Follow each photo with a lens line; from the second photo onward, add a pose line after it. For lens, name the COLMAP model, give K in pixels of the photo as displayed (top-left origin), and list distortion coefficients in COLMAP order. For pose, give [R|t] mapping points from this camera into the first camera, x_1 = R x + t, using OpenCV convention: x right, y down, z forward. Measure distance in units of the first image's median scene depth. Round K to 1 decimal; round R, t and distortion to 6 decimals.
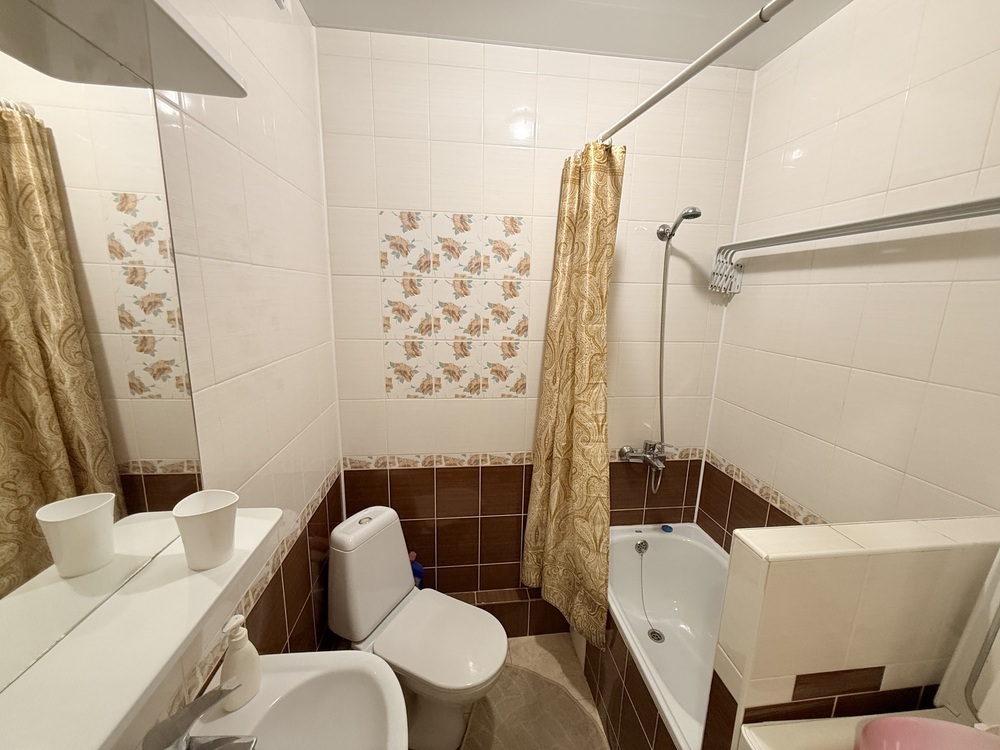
lens RADIAL K [[399.0, 0, 504.4], [0, 399.0, 374.8], [0, 0, 1]] dist [0.001147, 0.000043]
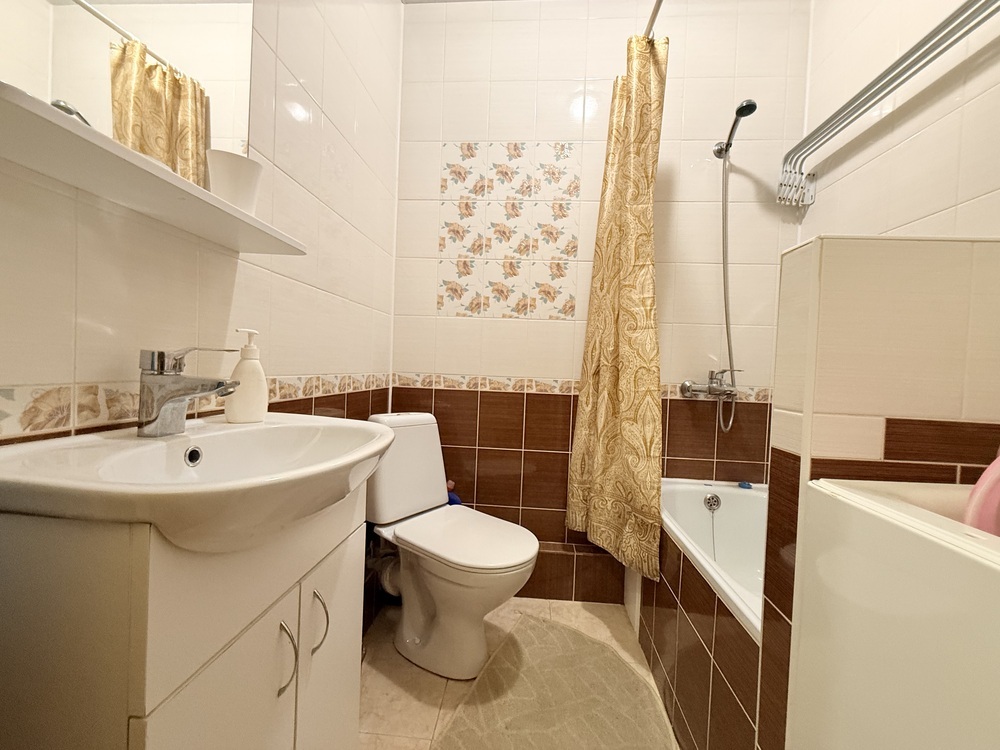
lens RADIAL K [[399.0, 0, 504.4], [0, 399.0, 374.8], [0, 0, 1]] dist [0.001147, 0.000043]
pose [[0.981020, 0.019978, -0.192874, 0.081556], [-0.054642, 0.982851, -0.176122, 0.394304], [0.186048, 0.183319, 0.965288, 0.062329]]
